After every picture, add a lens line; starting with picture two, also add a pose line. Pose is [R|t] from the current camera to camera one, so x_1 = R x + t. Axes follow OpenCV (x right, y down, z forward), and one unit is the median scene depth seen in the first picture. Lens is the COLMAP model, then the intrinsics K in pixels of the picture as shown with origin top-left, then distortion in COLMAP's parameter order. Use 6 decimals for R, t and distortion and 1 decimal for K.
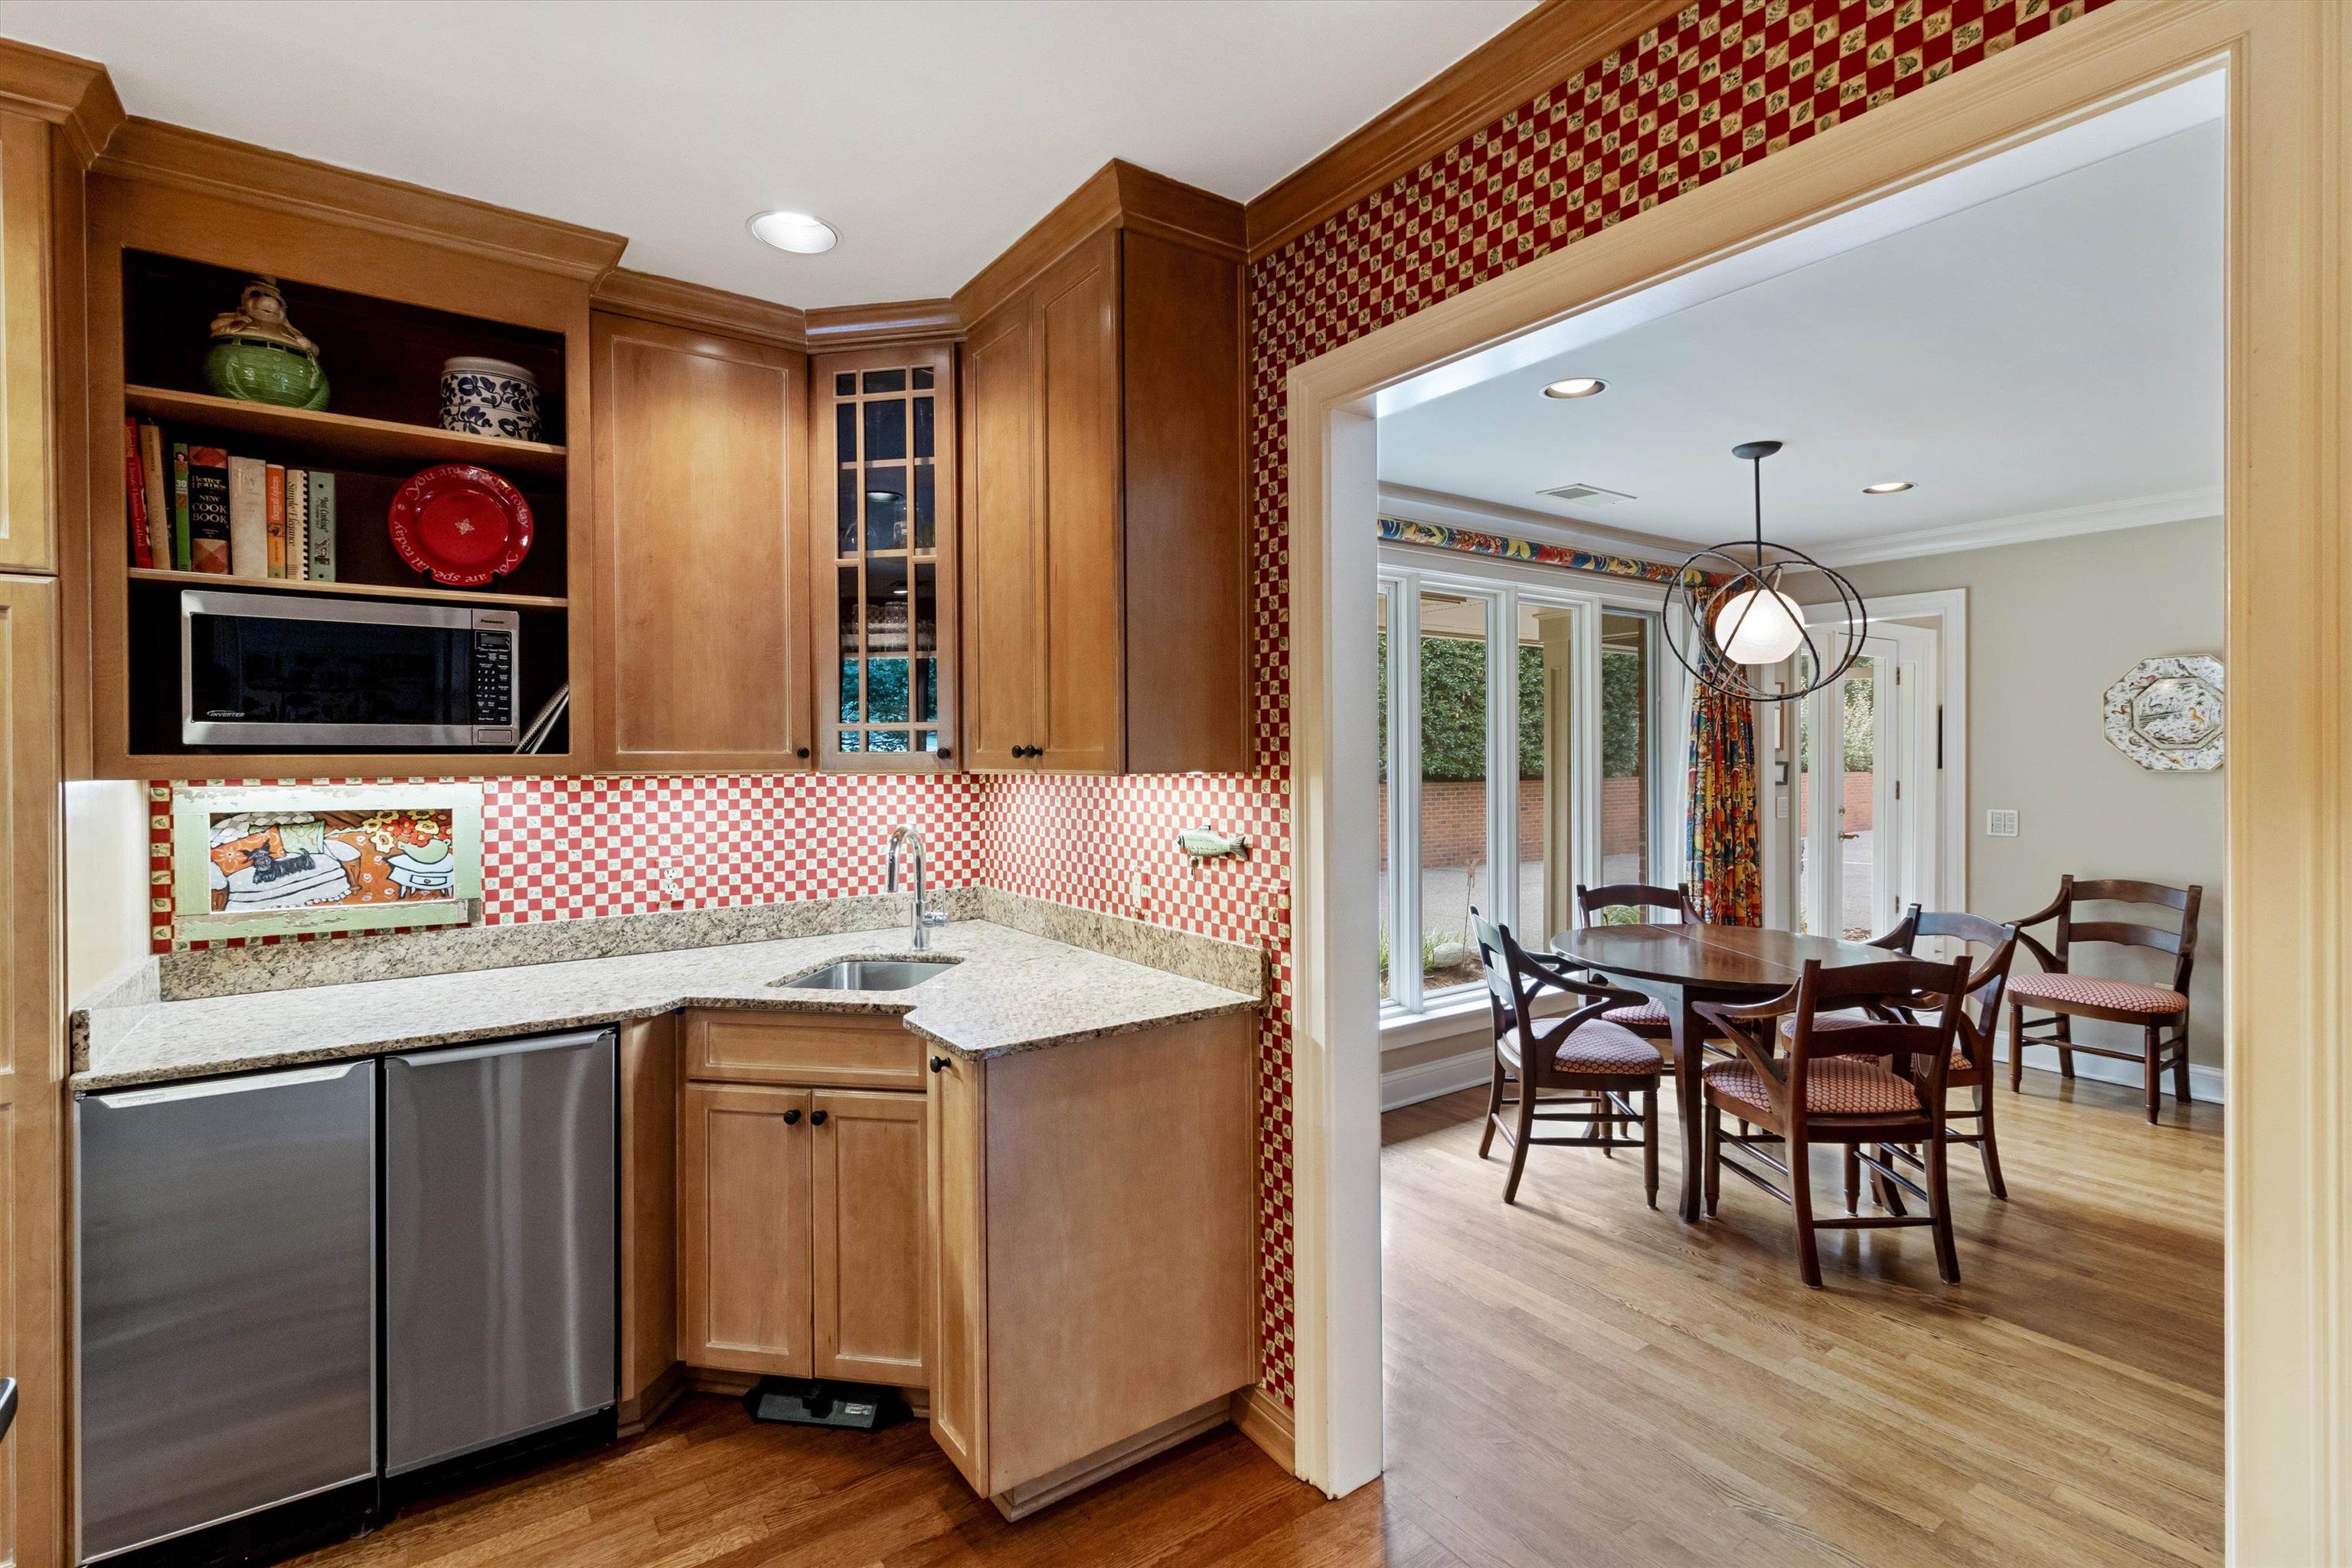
lens RADIAL K [[1083.8, 0, 1178.0], [0, 1083.8, 770.2], [0, 0, 1]] dist [-0.000938, -0.000043]
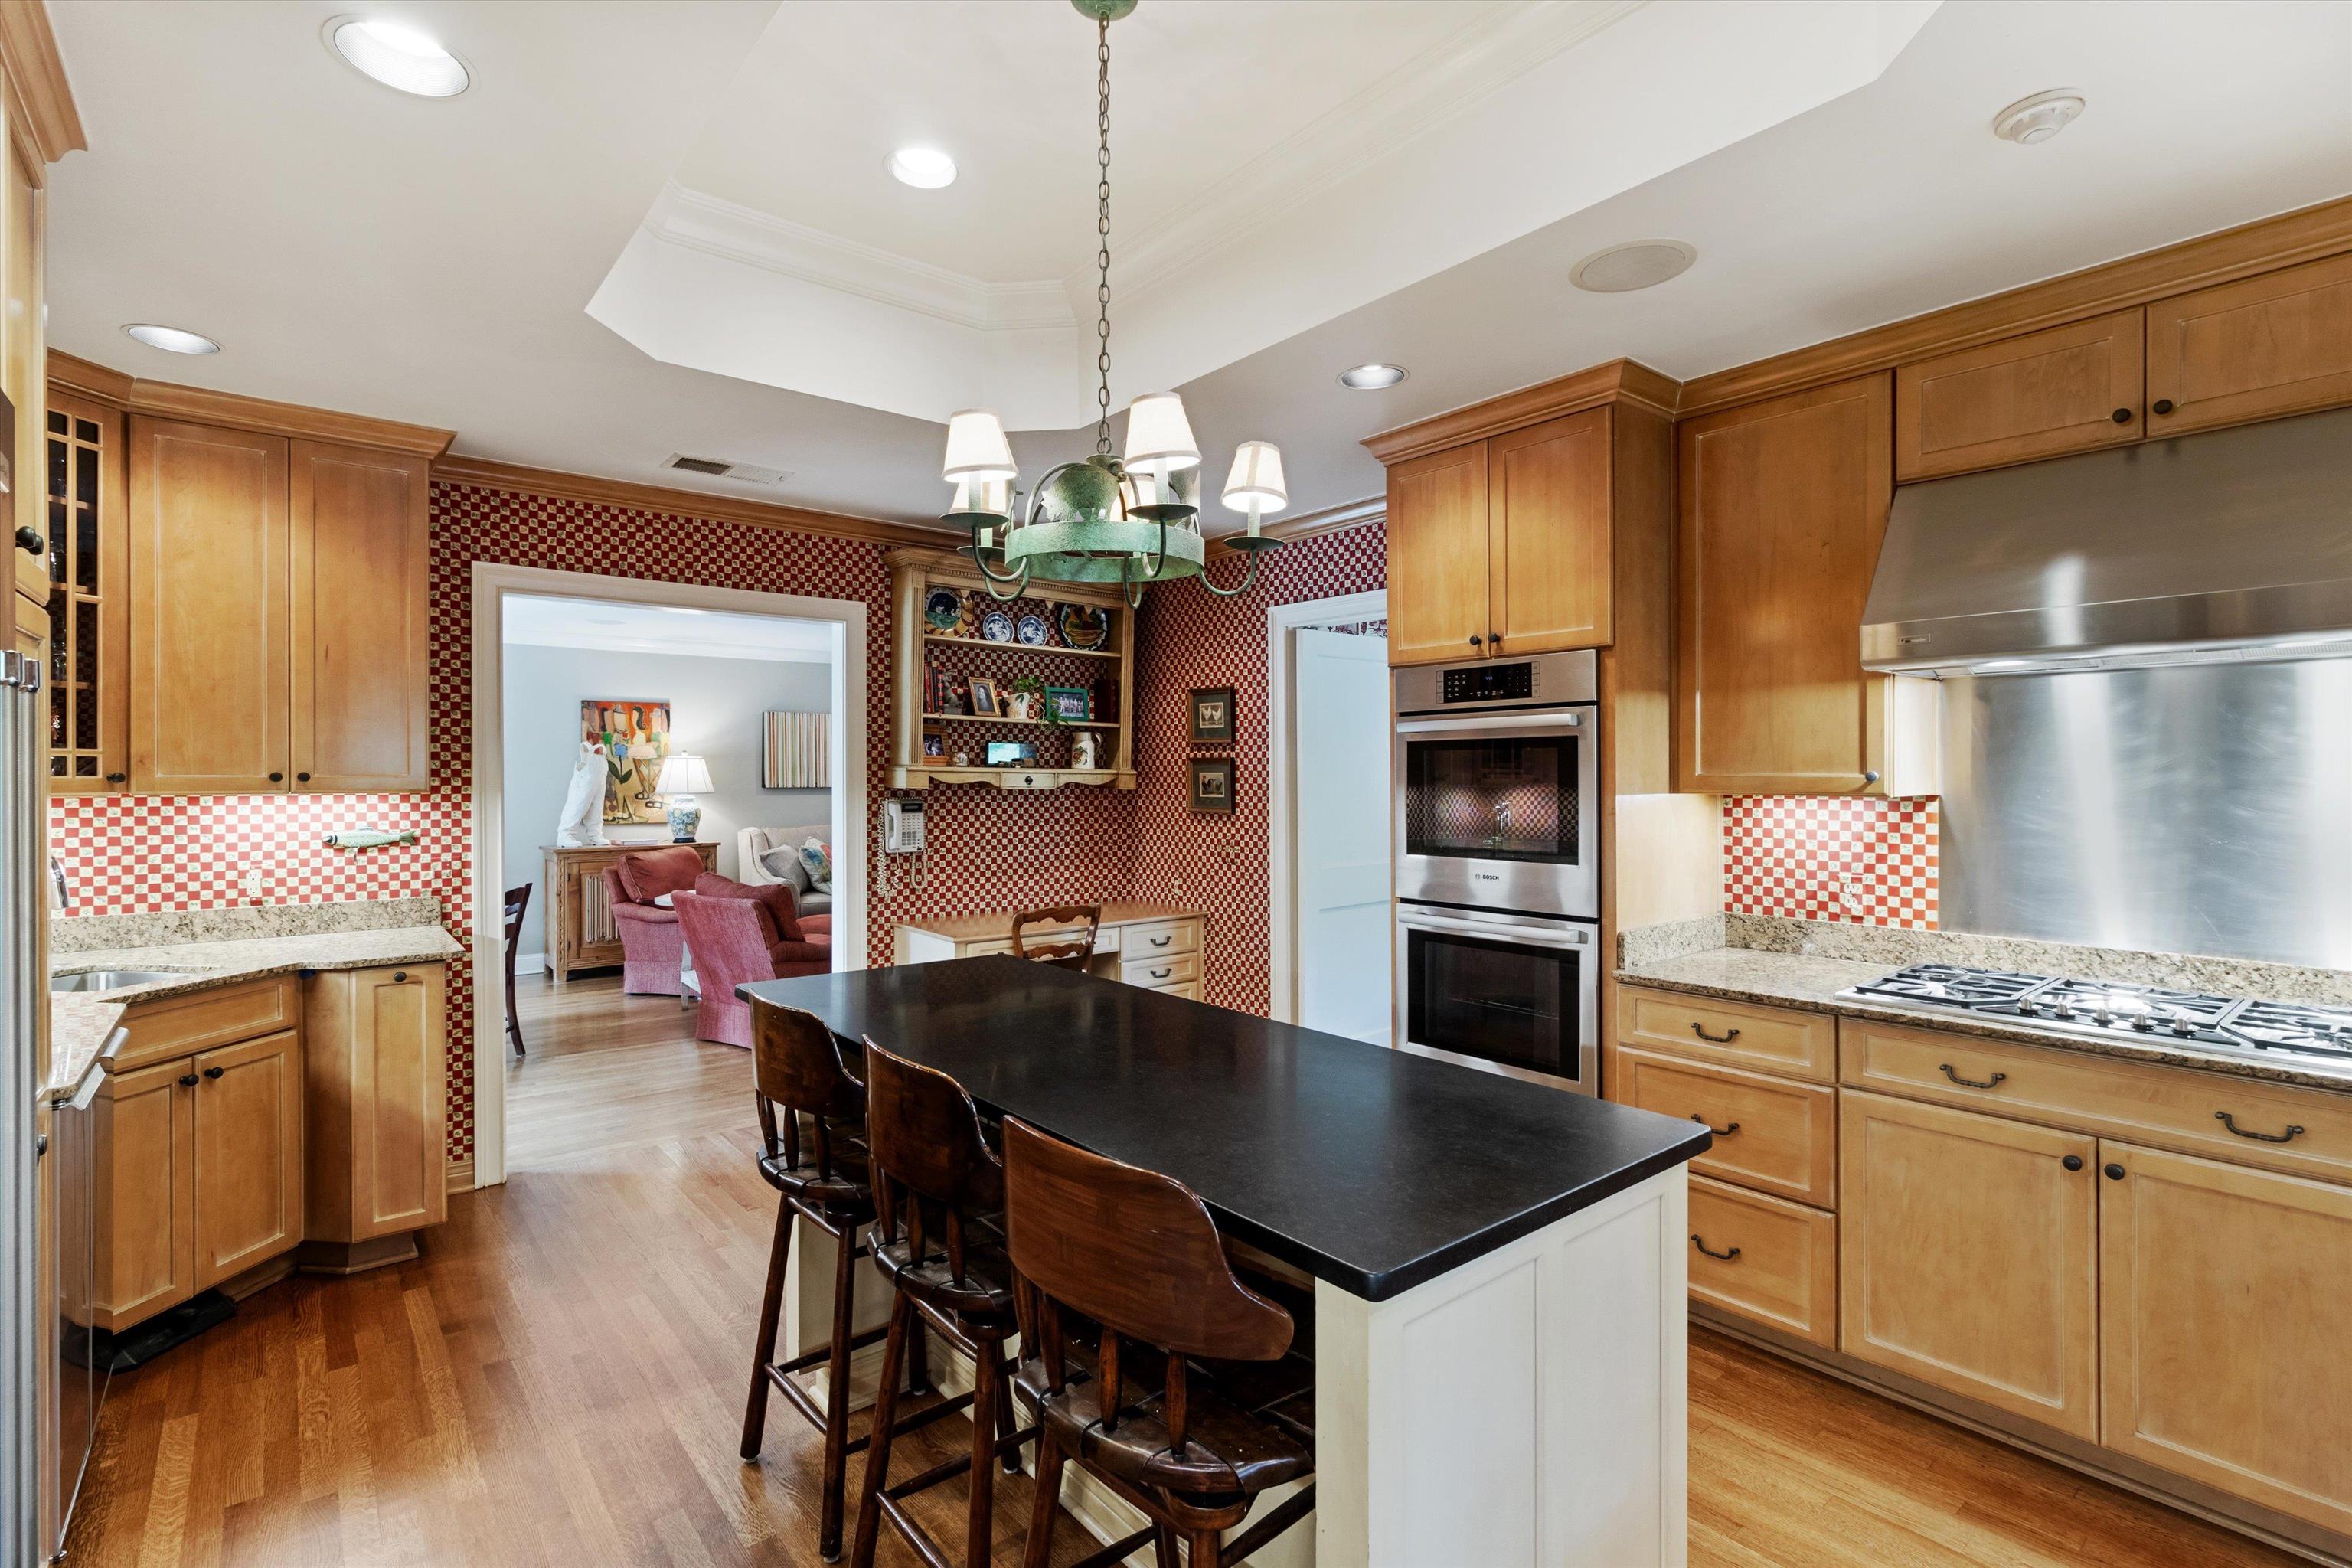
lens RADIAL K [[1083.8, 0, 1176.7], [0, 1083.8, 776.9], [0, 0, 1]] dist [-0.000938, -0.000043]
pose [[-0.070349, -0.002423, 0.997519, -1.630098], [-0.001295, 0.999996, 0.002338, -0.023489], [-0.997522, -0.001127, -0.070352, -0.012419]]
